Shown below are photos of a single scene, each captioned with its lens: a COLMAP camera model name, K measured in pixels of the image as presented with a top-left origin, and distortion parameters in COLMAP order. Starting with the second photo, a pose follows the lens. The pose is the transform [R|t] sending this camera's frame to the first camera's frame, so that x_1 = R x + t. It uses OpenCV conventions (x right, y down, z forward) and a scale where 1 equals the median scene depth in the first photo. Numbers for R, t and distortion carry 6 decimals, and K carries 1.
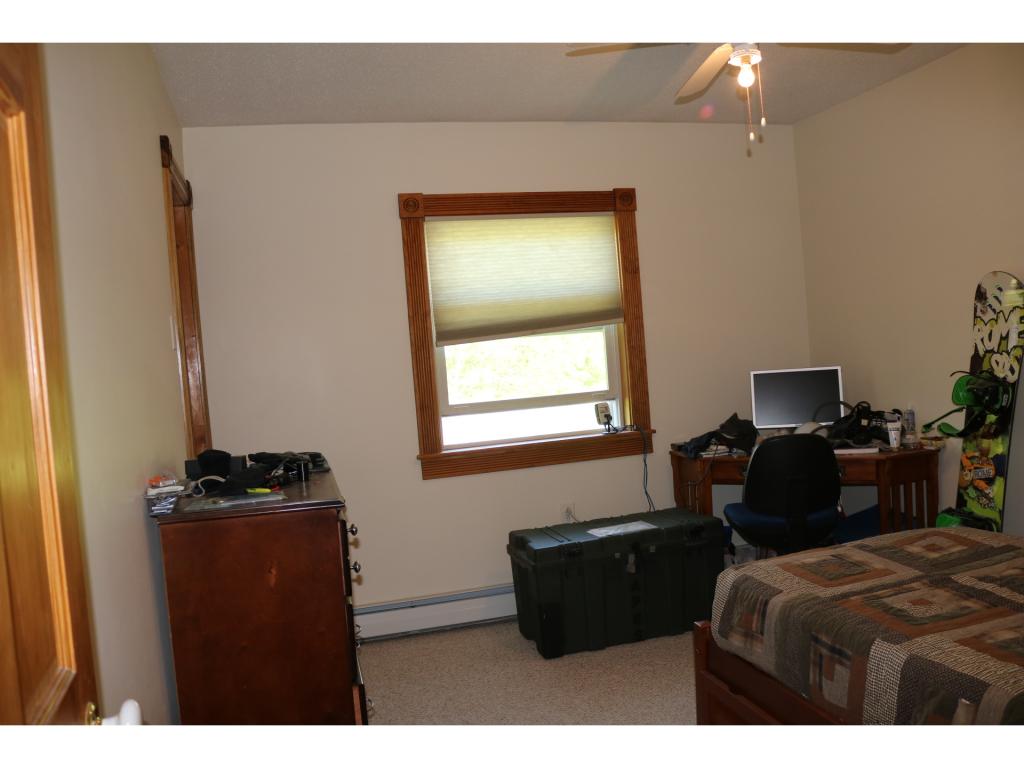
lens RADIAL K [[841.4, 0, 509.6], [0, 841.4, 379.8], [0, 0, 1]] dist [-0.158913, 0.120186]
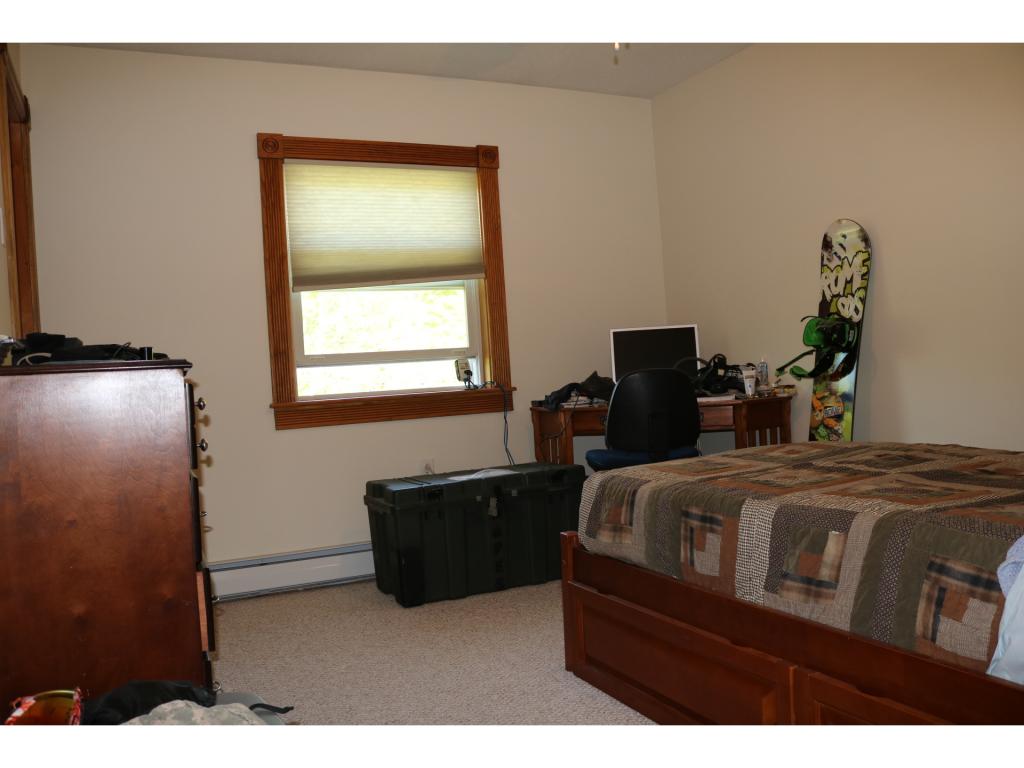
lens RADIAL K [[841.4, 0, 512.3], [0, 841.4, 385.6], [0, 0, 1]] dist [-0.158913, 0.120186]
pose [[0.984633, 0.012161, 0.174215, -0.004226], [-0.004863, 0.999095, -0.042256, 0.115104], [-0.174571, 0.040759, 0.983801, 0.023363]]
